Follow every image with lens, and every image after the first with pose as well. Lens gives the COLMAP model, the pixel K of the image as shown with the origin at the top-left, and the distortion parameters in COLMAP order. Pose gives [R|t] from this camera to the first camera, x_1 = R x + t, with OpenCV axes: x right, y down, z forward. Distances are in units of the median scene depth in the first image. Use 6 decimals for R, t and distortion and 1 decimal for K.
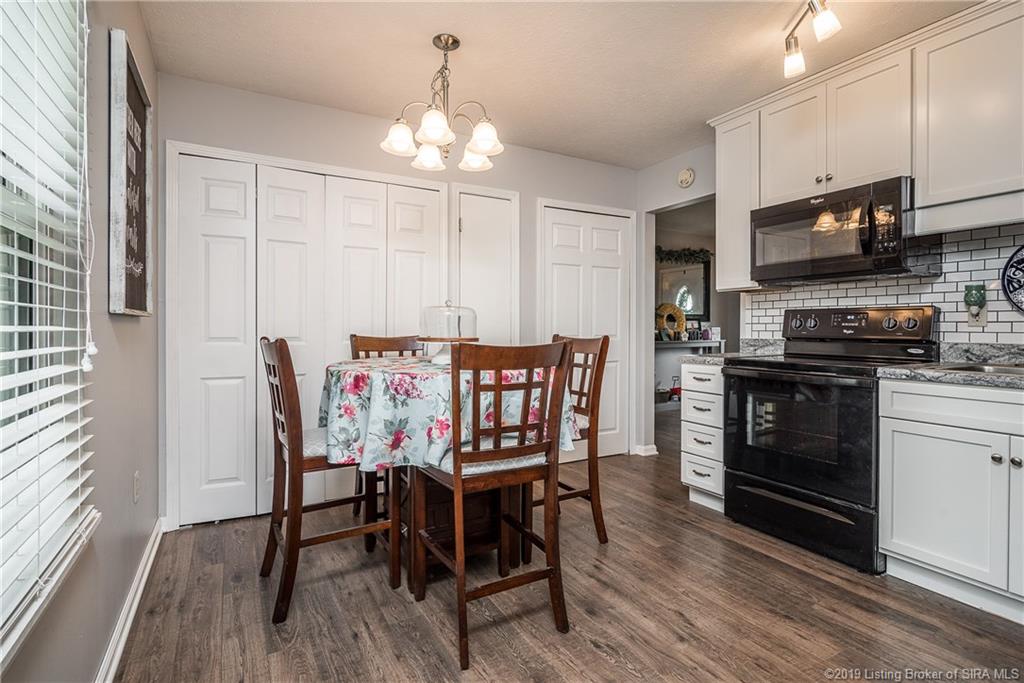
lens RADIAL K [[496.5, 0, 512.0], [0, 496.5, 341.5], [0, 0, 1]] dist [0.002648, 0.000536]
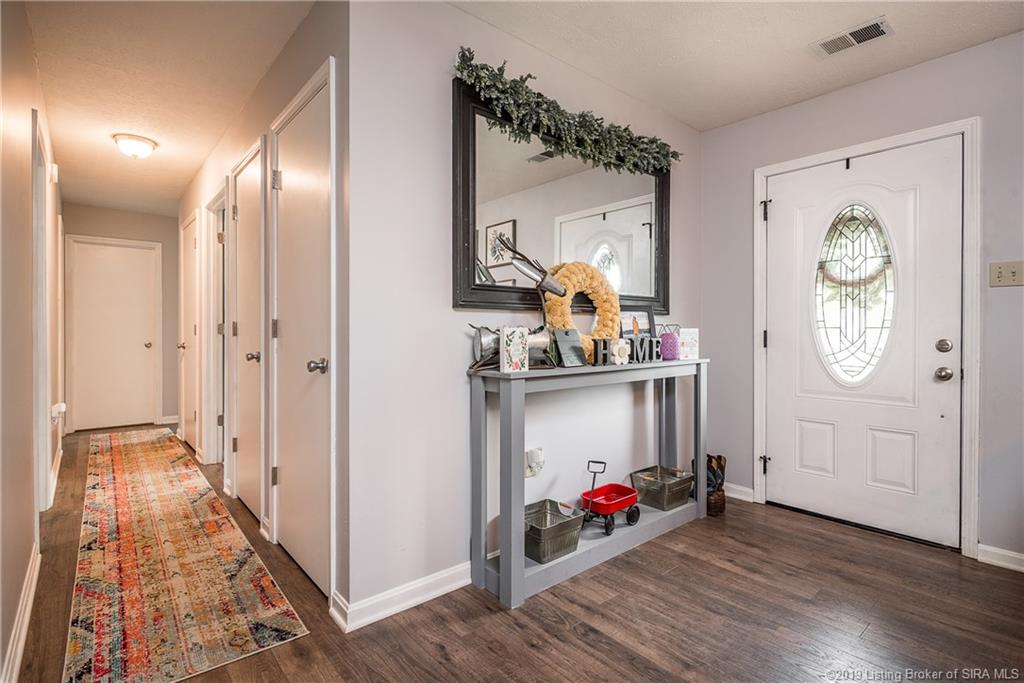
lens RADIAL K [[496.5, 0, 512.0], [0, 496.5, 341.5], [0, 0, 1]] dist [0.002648, 0.000536]
pose [[0.981075, -0.007545, 0.193481, 0.190668], [0.009442, 0.999916, -0.008882, -0.015363], [-0.193398, 0.010541, 0.981064, 0.631157]]
